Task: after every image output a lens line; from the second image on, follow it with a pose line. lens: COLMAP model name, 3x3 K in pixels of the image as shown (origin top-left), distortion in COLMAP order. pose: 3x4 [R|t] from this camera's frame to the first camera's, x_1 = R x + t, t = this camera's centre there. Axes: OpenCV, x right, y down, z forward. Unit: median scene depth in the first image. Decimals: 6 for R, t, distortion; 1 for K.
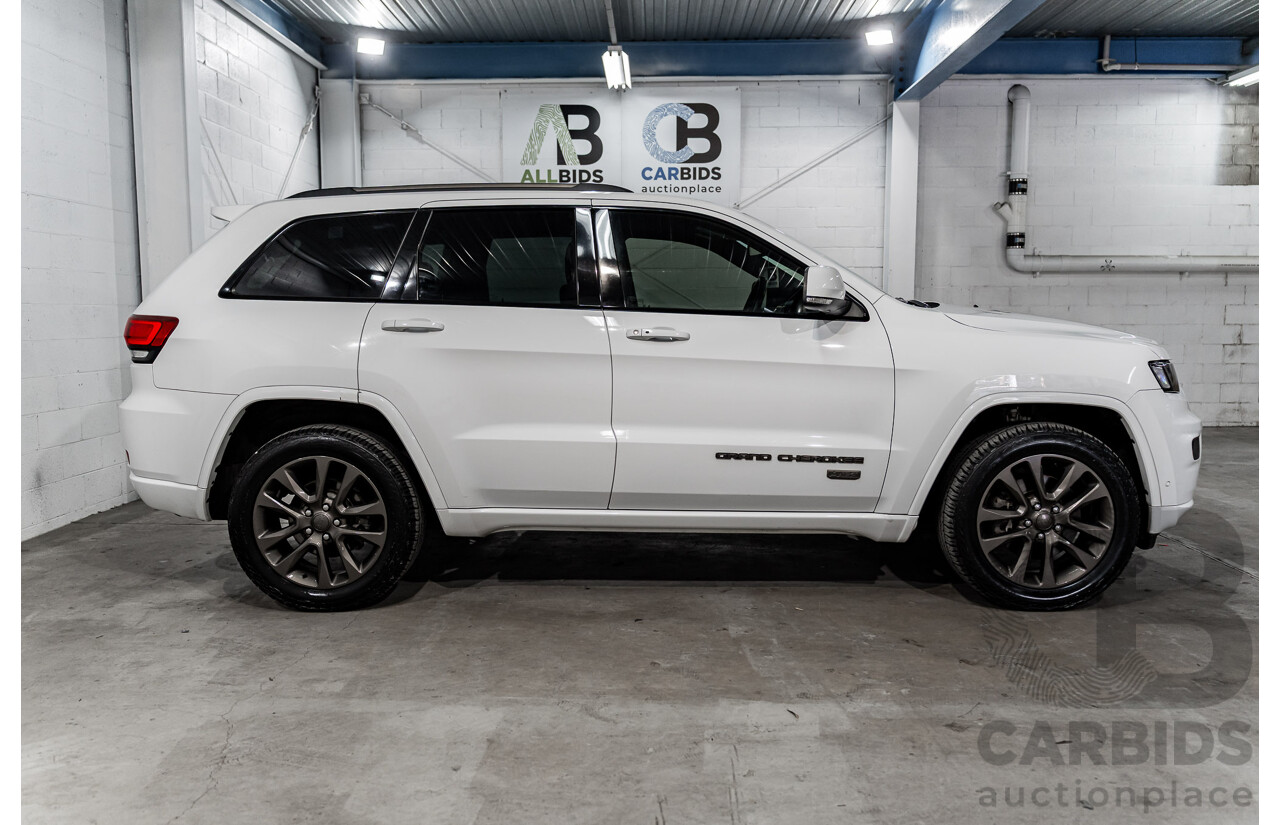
lens RADIAL K [[1050.5, 0, 640.0], [0, 1050.5, 412.5], [0, 0, 1]] dist [0.005343, 0.003645]
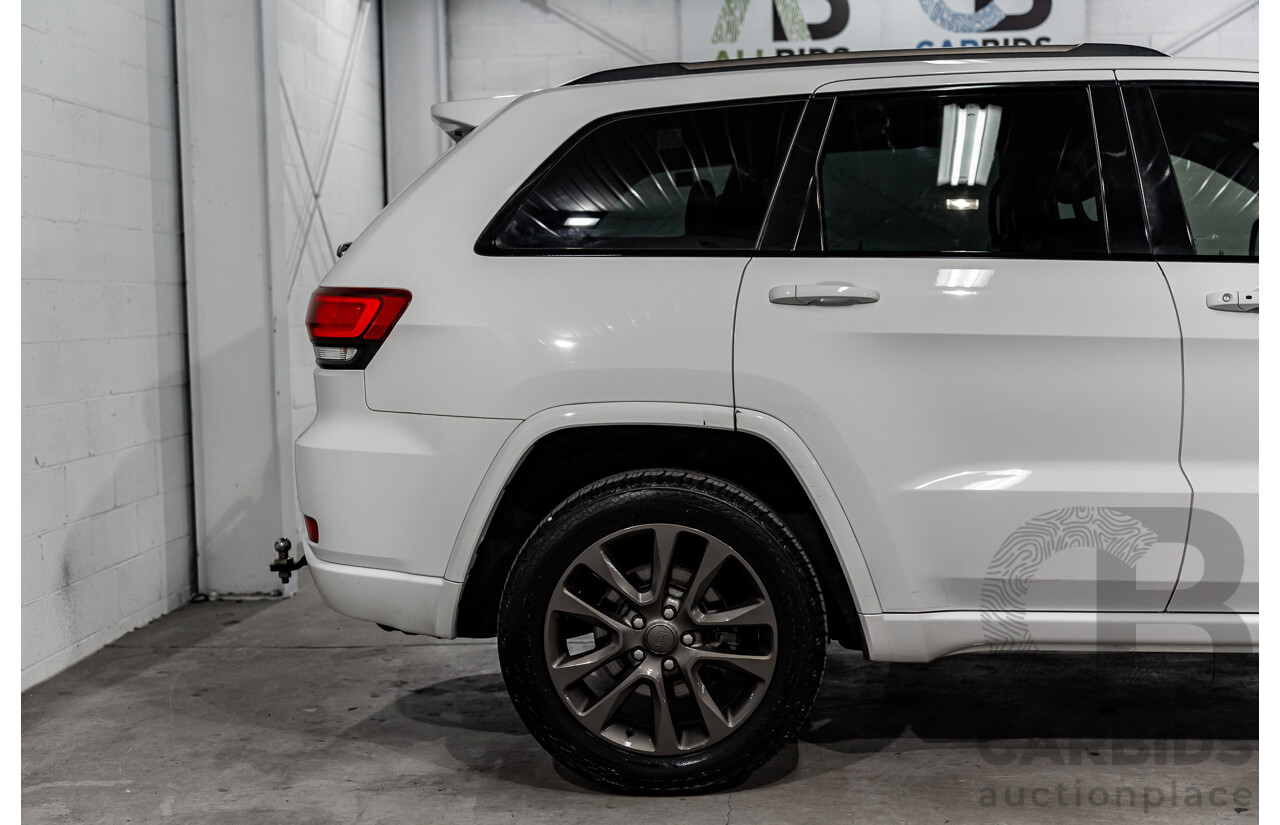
lens RADIAL K [[1739.4, 0, 617.2], [0, 1739.4, 410.6], [0, 0, 1]] dist [0.016344, 0.008539]
pose [[0.997808, -0.015653, -0.064297, -0.245603], [0.013595, 0.999385, -0.032327, 0.009237], [0.064763, 0.031382, 0.997407, 0.040245]]
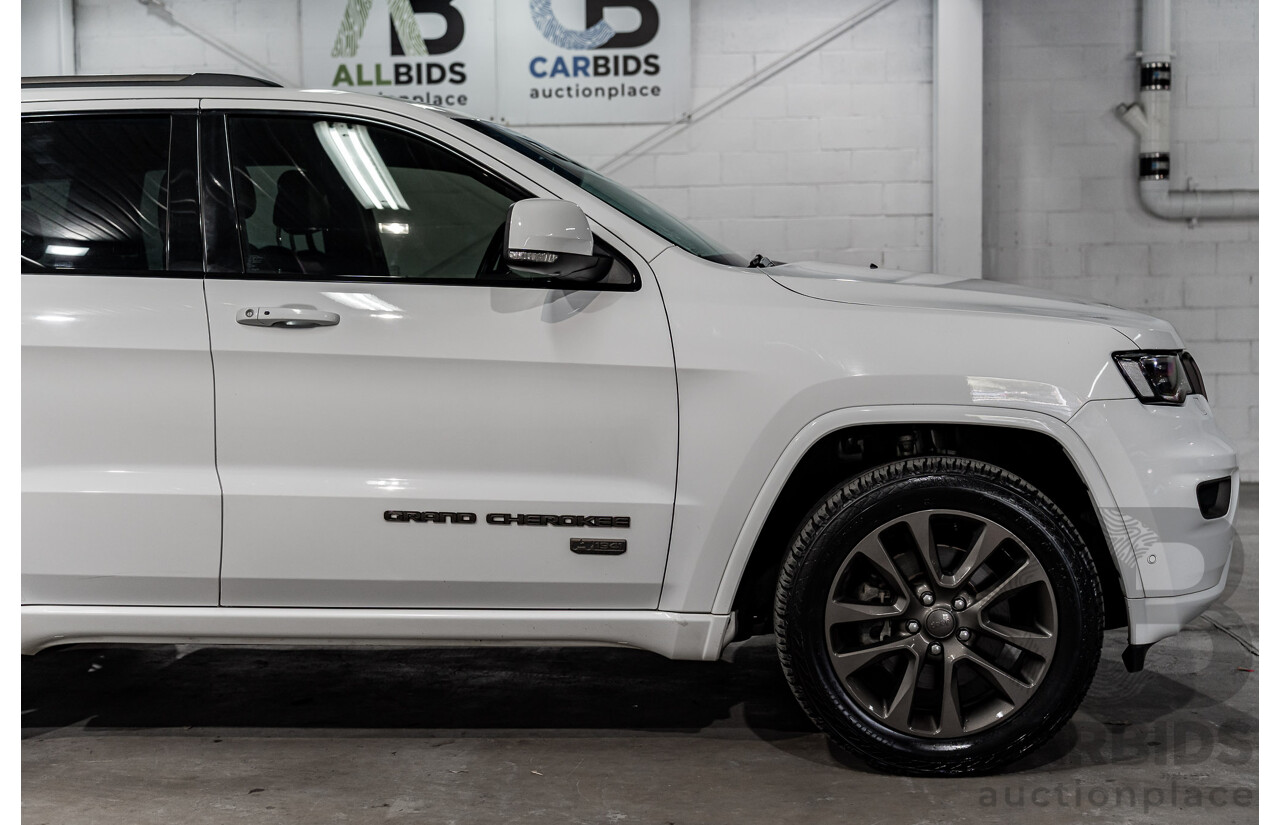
lens RADIAL K [[1739.4, 0, 617.2], [0, 1739.4, 410.6], [0, 0, 1]] dist [0.016344, 0.008539]
pose [[0.998737, -0.009719, -0.049286, 0.231623], [0.008029, 0.999377, -0.034380, 0.014561], [0.049589, 0.033941, 0.998193, 0.007568]]
